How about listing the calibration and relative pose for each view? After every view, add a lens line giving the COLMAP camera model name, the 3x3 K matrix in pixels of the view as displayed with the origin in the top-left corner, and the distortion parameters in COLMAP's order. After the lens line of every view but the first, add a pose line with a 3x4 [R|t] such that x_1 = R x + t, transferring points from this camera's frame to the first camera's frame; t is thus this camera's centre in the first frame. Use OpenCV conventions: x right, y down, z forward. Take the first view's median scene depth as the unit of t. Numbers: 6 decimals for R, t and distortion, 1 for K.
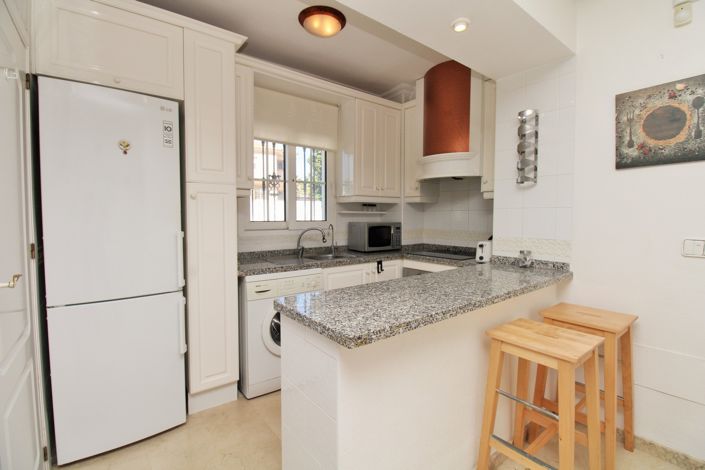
lens RADIAL K [[328.5, 0, 351.3], [0, 328.5, 231.0], [0, 0, 1]] dist [-0.014424, -0.006137]
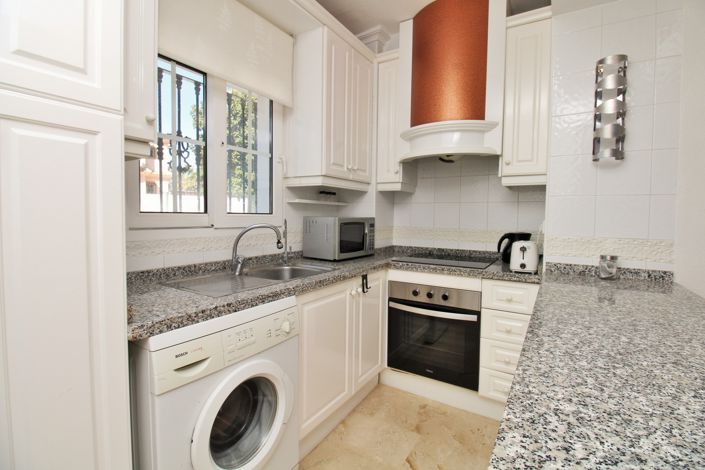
lens RADIAL K [[328.5, 0, 354.2], [0, 328.5, 230.9], [0, 0, 1]] dist [-0.014424, -0.006137]
pose [[0.939585, -0.006504, 0.342254, -0.193747], [0.006021, 0.999979, 0.002473, 0.002163], [-0.342263, -0.000263, 0.939604, 0.462497]]
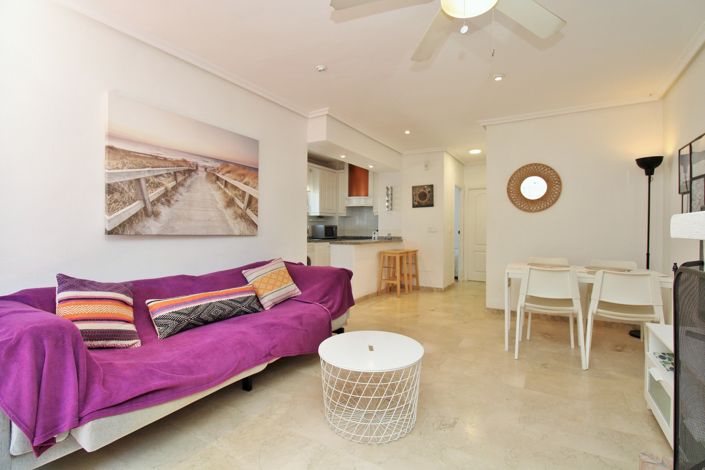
lens RADIAL K [[328.5, 0, 353.5], [0, 328.5, 230.5], [0, 0, 1]] dist [-0.014424, -0.006137]
pose [[0.930917, 0.004500, 0.365202, -0.733295], [0.010650, 0.999164, -0.039461, 0.127285], [-0.365075, 0.040624, 0.930091, -1.417943]]
